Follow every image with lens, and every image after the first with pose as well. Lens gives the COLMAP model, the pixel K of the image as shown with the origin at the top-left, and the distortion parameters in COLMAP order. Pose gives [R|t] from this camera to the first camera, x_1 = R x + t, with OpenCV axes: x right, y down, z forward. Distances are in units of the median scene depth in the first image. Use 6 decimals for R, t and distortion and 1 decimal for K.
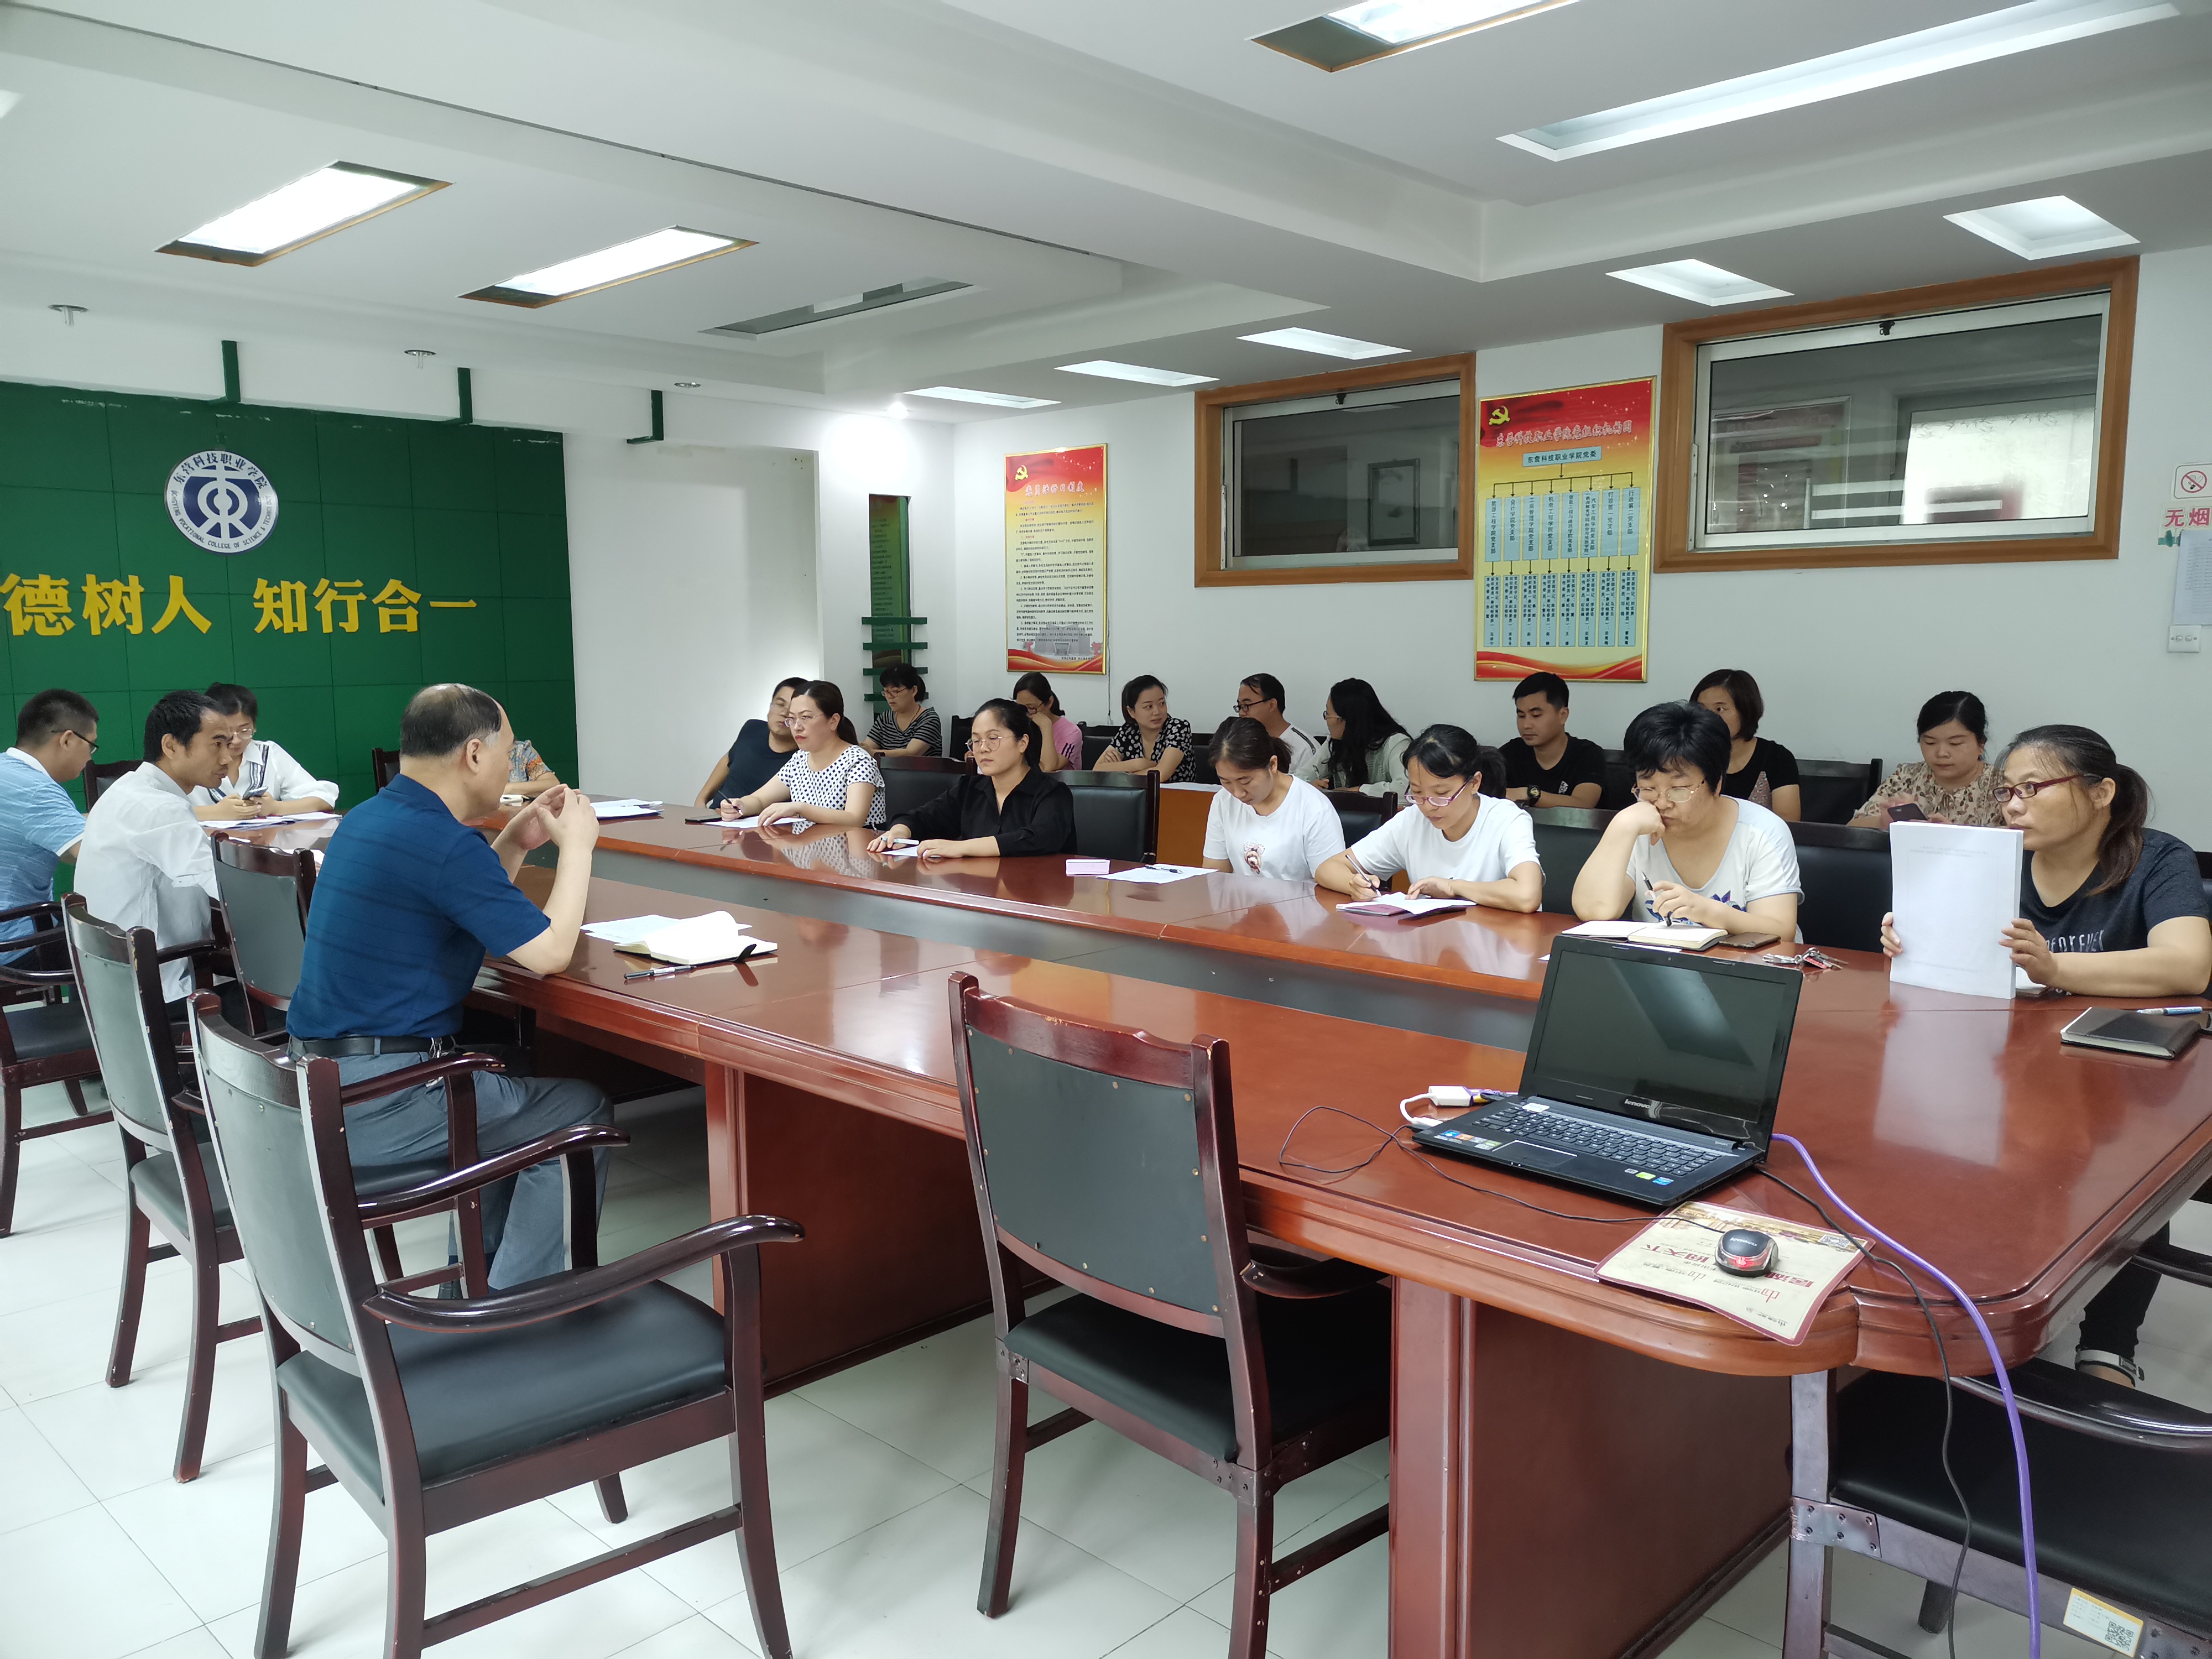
lens RADIAL K [[1630.5, 0, 1116.5], [0, 1630.5, 840.8], [0, 0, 1]] dist [0.002272, 0.011702]
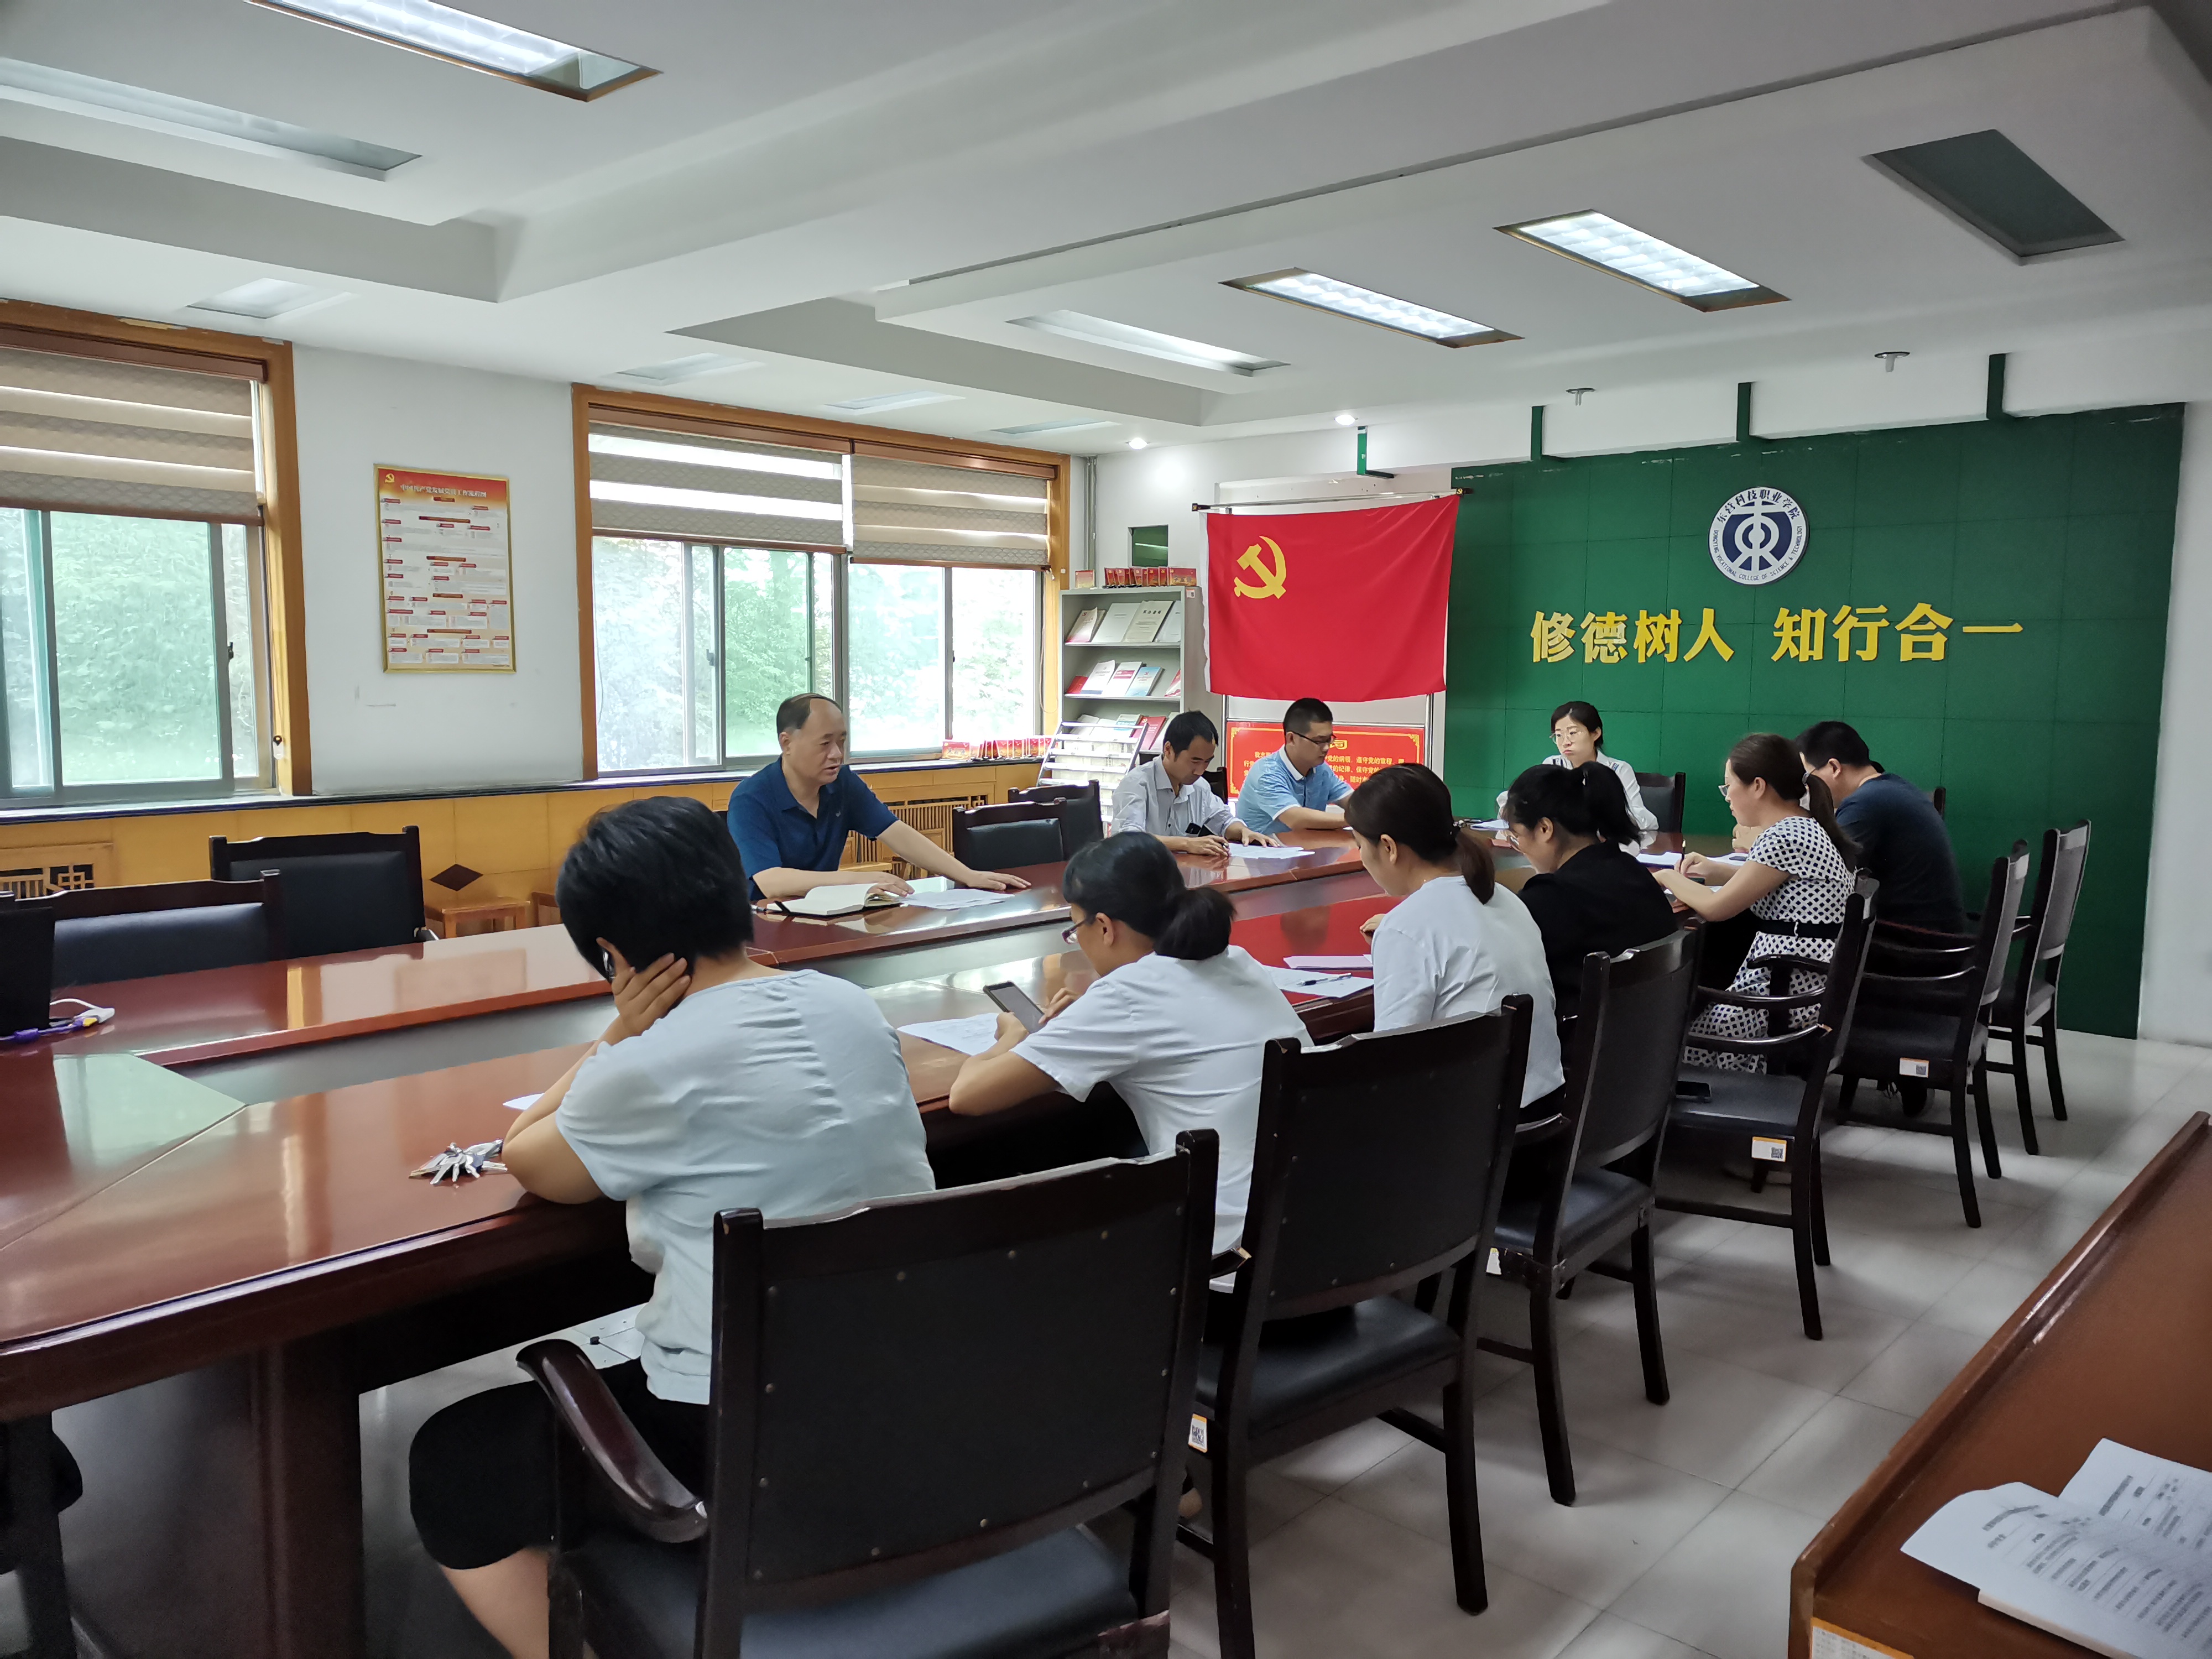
lens RADIAL K [[1630.5, 0, 1108.3], [0, 1630.5, 816.9], [0, 0, 1]] dist [0.002272, 0.011702]
pose [[0.018389, 0.101122, -0.994704, 0.496485], [-0.128464, 0.986865, 0.097950, -0.078923], [0.991544, 0.125983, 0.031138, 0.576531]]
